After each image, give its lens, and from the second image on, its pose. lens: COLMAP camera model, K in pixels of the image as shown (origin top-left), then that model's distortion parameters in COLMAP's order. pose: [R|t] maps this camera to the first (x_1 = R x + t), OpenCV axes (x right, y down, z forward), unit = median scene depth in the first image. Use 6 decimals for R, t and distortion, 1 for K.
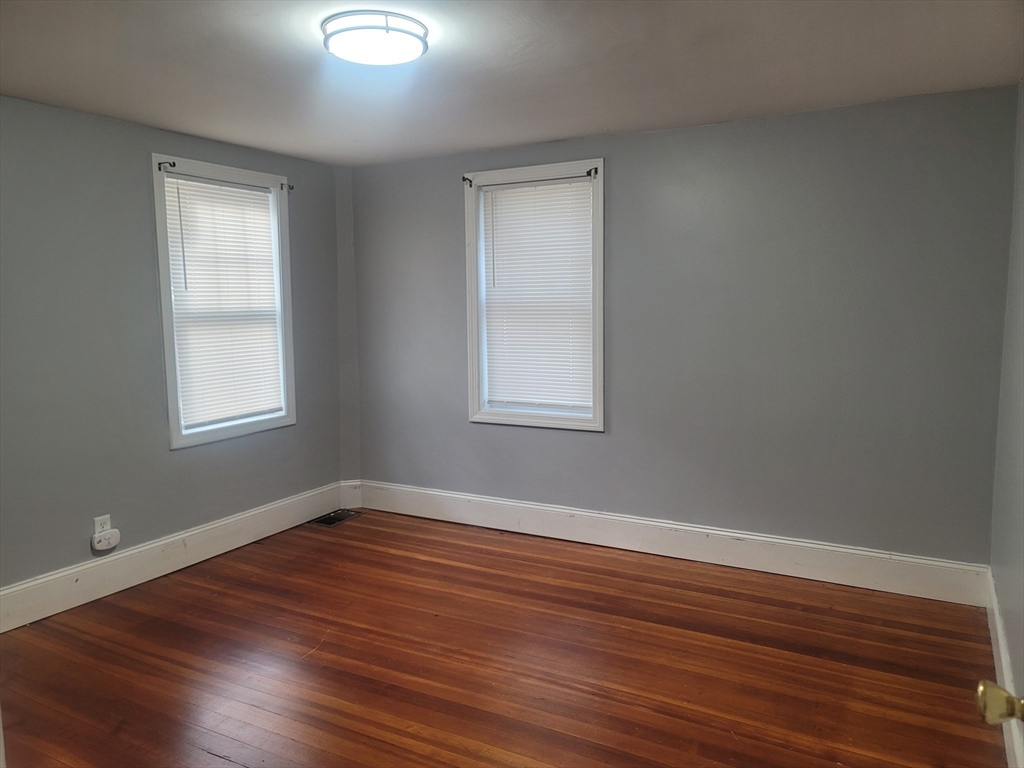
lens RADIAL K [[753.6, 0, 511.9], [0, 753.6, 378.8], [0, 0, 1]] dist [0.064183, -0.016574]
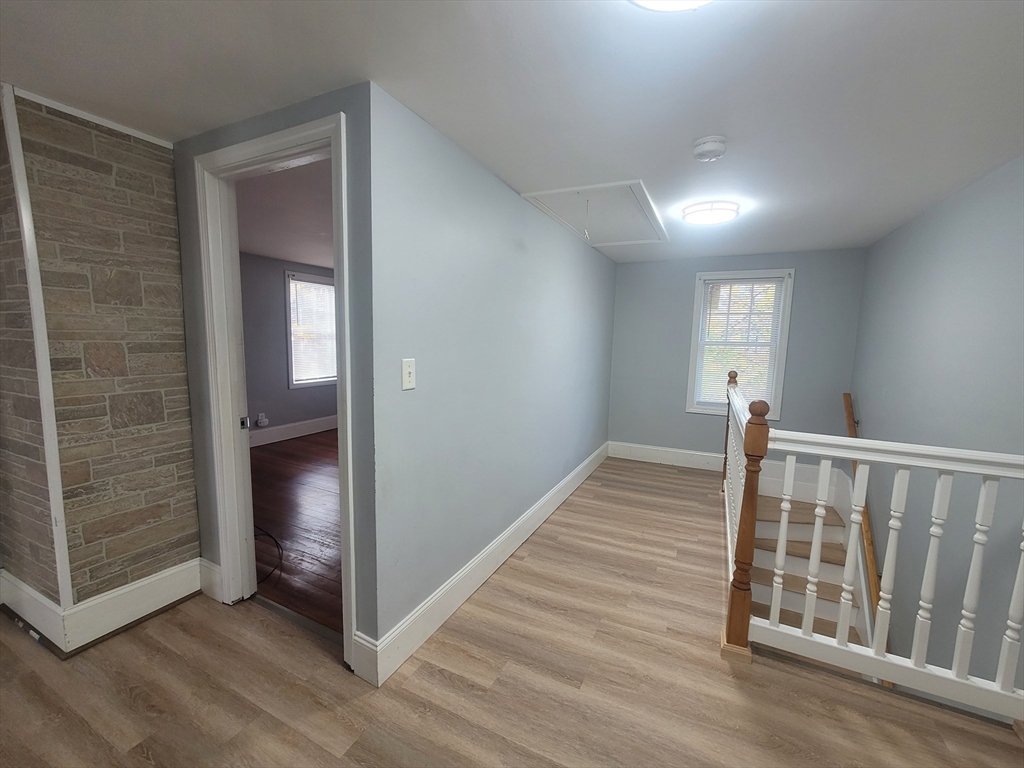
lens RADIAL K [[417.9, 0, 510.6], [0, 417.9, 388.3], [0, 0, 1]] dist [0.003164, 0.000610]
pose [[0.997852, 0.038454, 0.053026, 0.237148], [-0.039688, 0.998961, 0.022421, 0.033988], [-0.052109, -0.024477, 0.998341, -0.474485]]
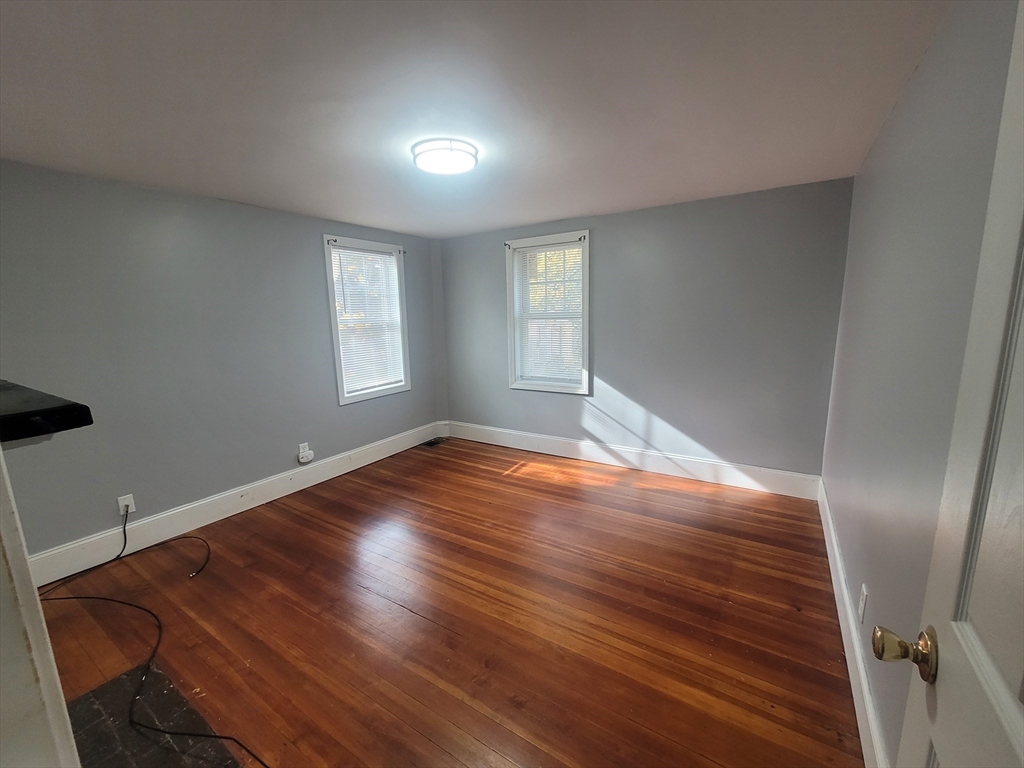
lens RADIAL K [[417.9, 0, 514.8], [0, 417.9, 385.9], [0, 0, 1]] dist [0.003164, 0.000610]
pose [[0.998534, -0.004576, -0.053937, 0.009557], [0.008146, 0.997776, 0.066163, -0.015857], [0.053514, -0.066505, 0.996350, 0.074488]]
